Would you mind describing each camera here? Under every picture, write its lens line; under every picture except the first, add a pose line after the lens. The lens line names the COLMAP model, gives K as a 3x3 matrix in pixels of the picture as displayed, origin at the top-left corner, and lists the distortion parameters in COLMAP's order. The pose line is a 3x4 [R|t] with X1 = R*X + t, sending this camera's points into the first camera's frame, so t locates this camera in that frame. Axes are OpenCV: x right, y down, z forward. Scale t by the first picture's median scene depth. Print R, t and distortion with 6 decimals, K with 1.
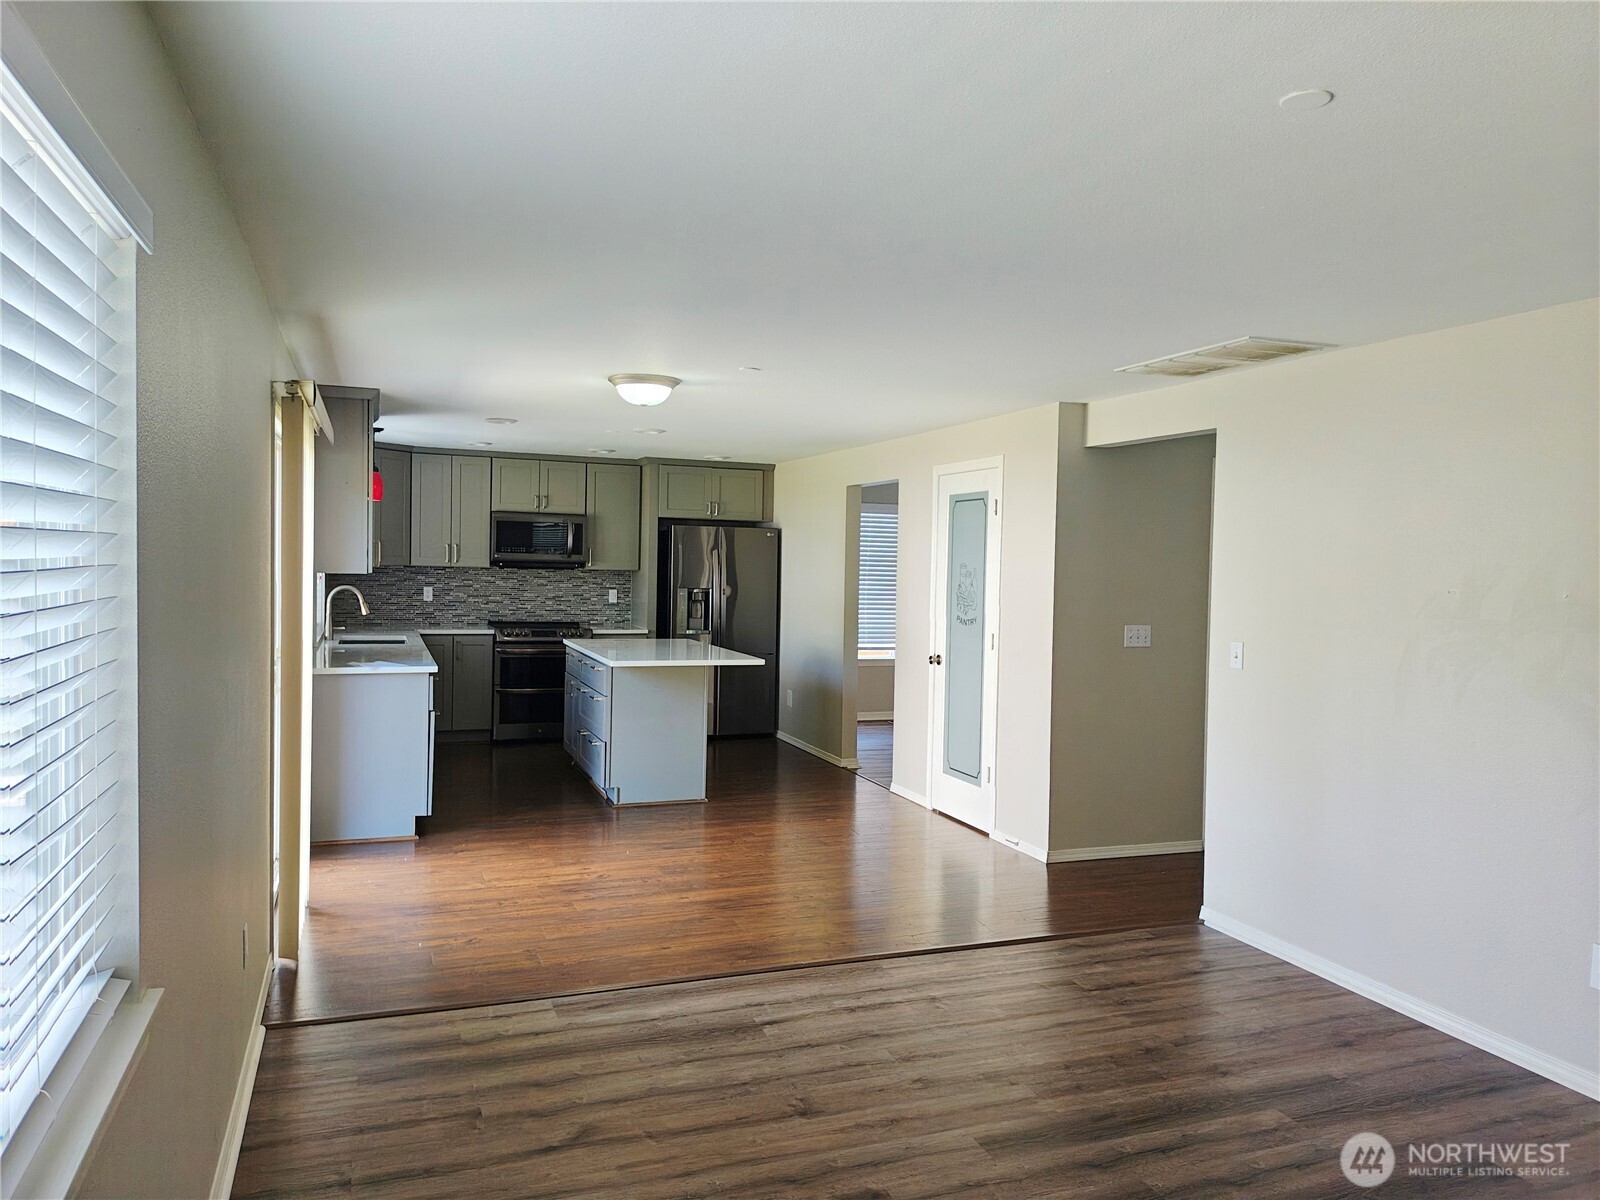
lens RADIAL K [[1171.8, 0, 808.0], [0, 1171.8, 600.1], [0, 0, 1]] dist [0.027939, -0.028319]
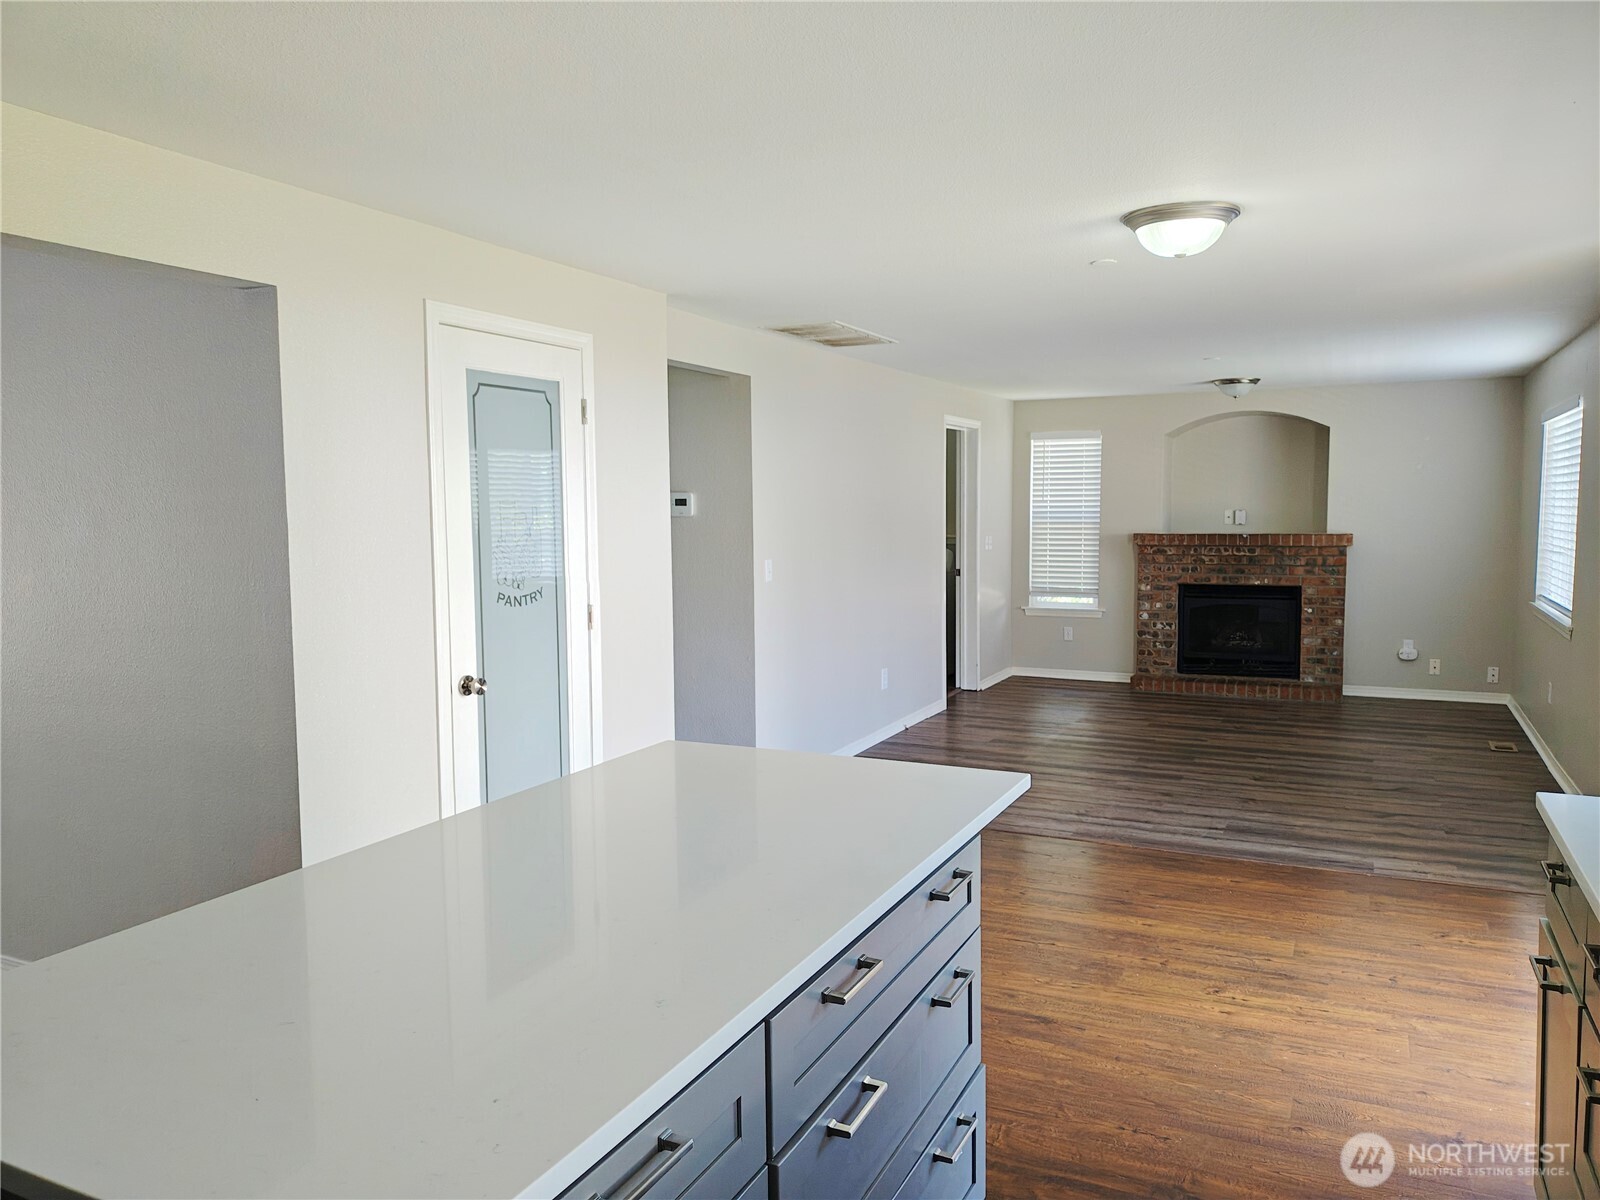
lens RADIAL K [[1171.8, 0, 809.5], [0, 1171.8, 596.6], [0, 0, 1]] dist [0.027939, -0.028319]
pose [[-0.699062, -0.080317, 0.710536, -0.492284], [0.012683, 0.992123, 0.124625, -0.070365], [-0.714948, 0.096132, -0.692537, 1.686170]]
